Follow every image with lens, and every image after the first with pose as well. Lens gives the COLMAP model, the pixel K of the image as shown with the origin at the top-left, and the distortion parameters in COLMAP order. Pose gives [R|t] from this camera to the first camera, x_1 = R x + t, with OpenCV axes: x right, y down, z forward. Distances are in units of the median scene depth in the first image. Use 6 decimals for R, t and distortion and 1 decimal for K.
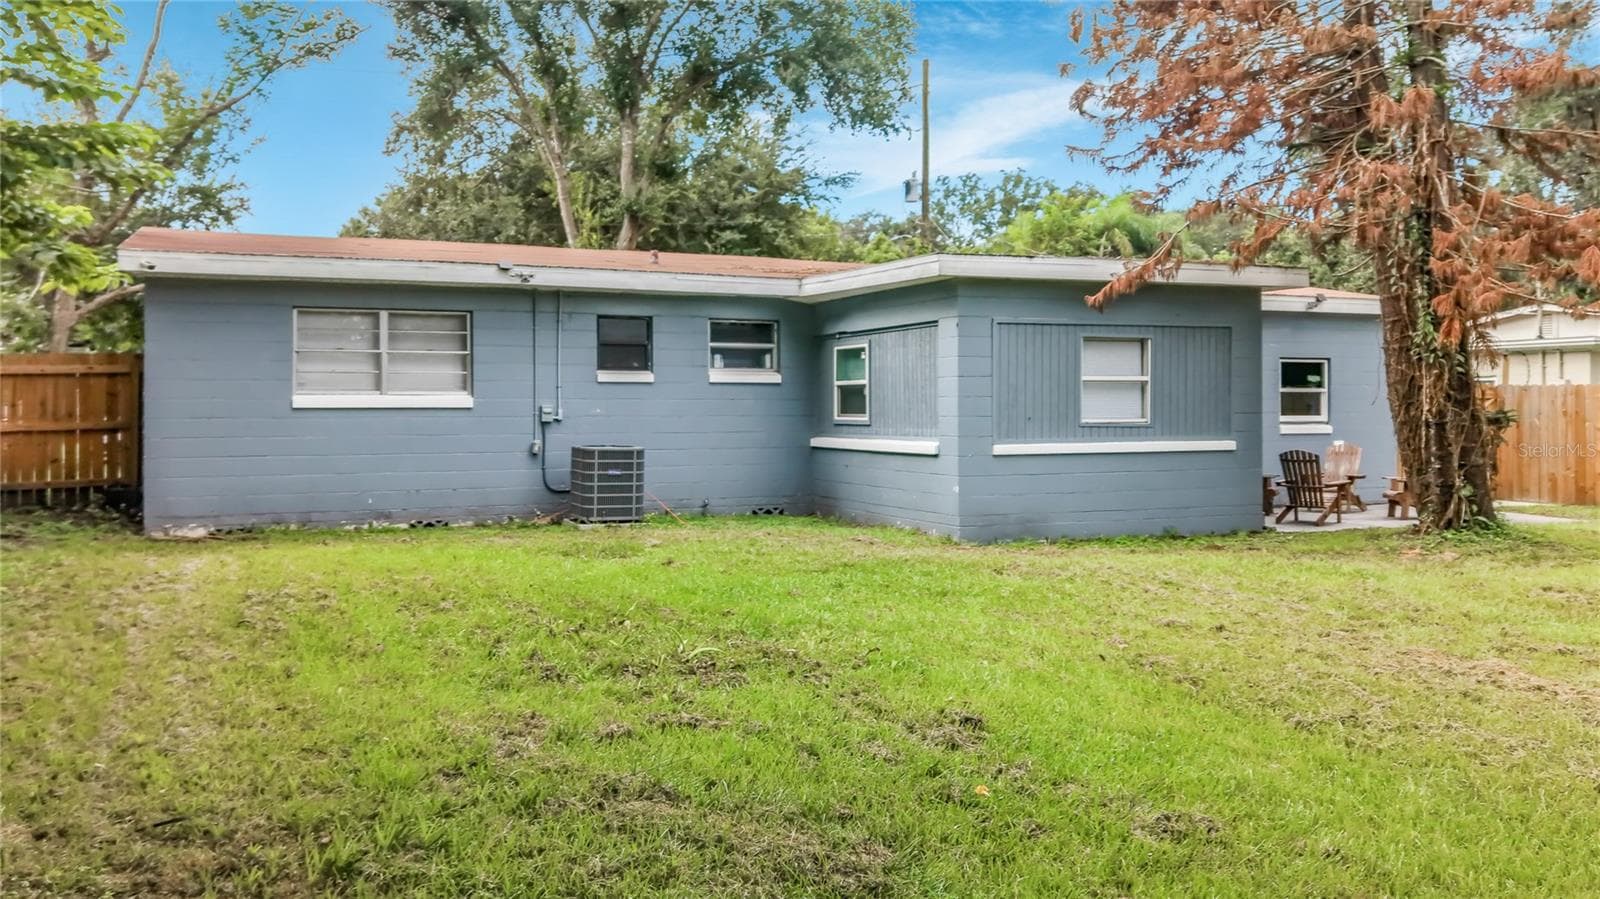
lens RADIAL K [[1335.7, 0, 772.3], [0, 1335.7, 398.0], [0, 0, 1]] dist [0.090917, -0.101922]
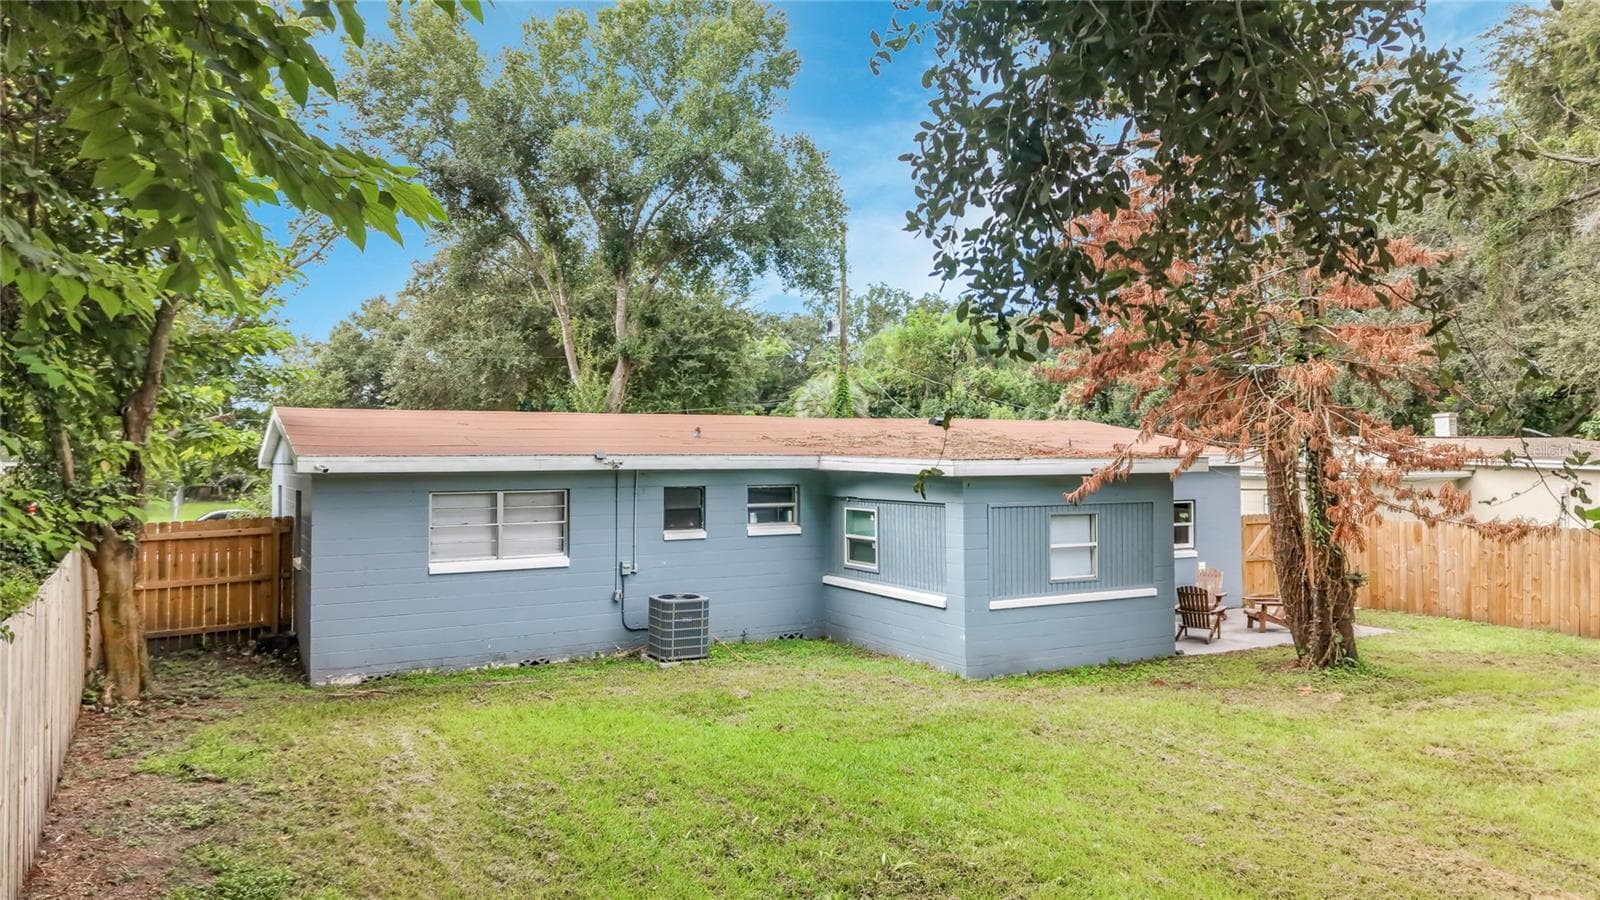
lens RADIAL K [[1075.1, 0, 800.0], [0, 1075.1, 450.0], [0, 0, 1]] dist [0.074783, -0.046697]
pose [[0.994649, 0.002066, 0.103288, -0.108278], [-0.000527, 0.999889, -0.014921, -0.082420], [-0.103307, 0.014786, 0.994540, -0.023100]]
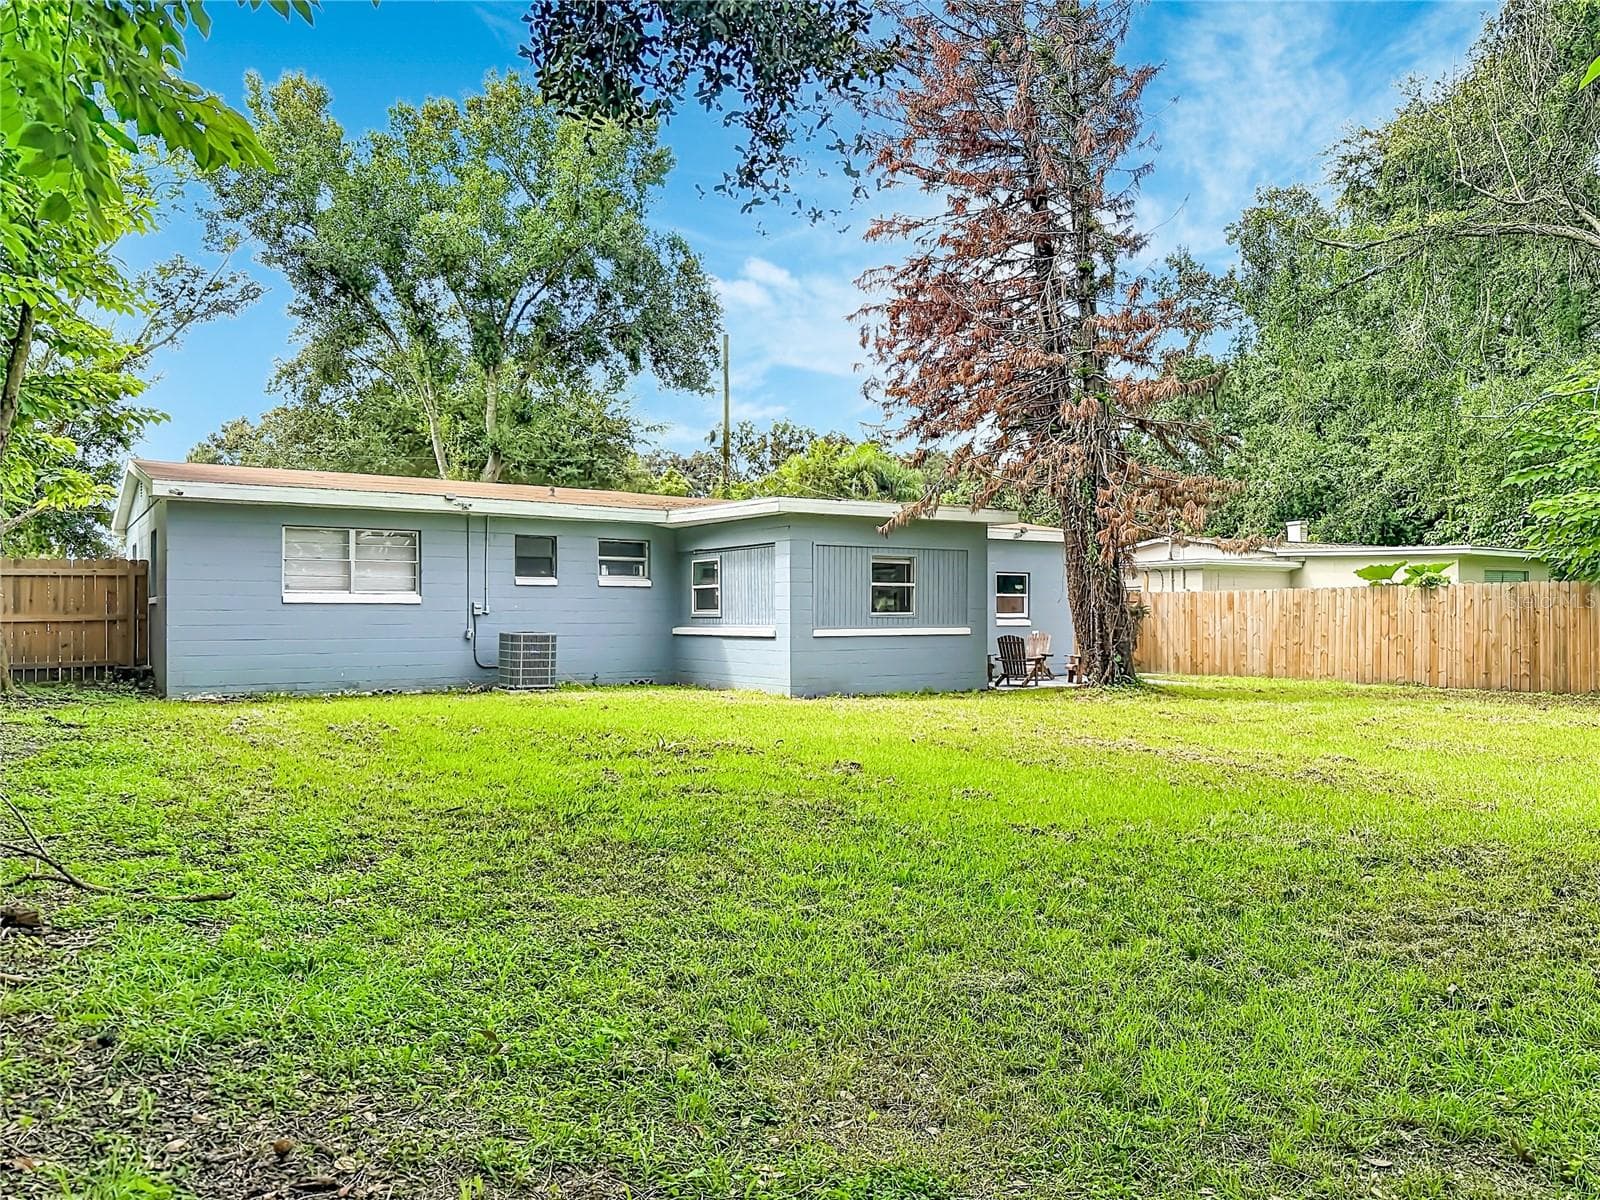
lens RADIAL K [[1111.3, 0, 773.8], [0, 1111.3, 602.5], [0, 0, 1]] dist [0.144217, -0.200701]
pose [[0.985357, 0.003250, 0.170472, -0.067360], [-0.002810, 0.999992, -0.002825, 0.007901], [-0.170480, 0.002305, 0.985358, -0.142007]]
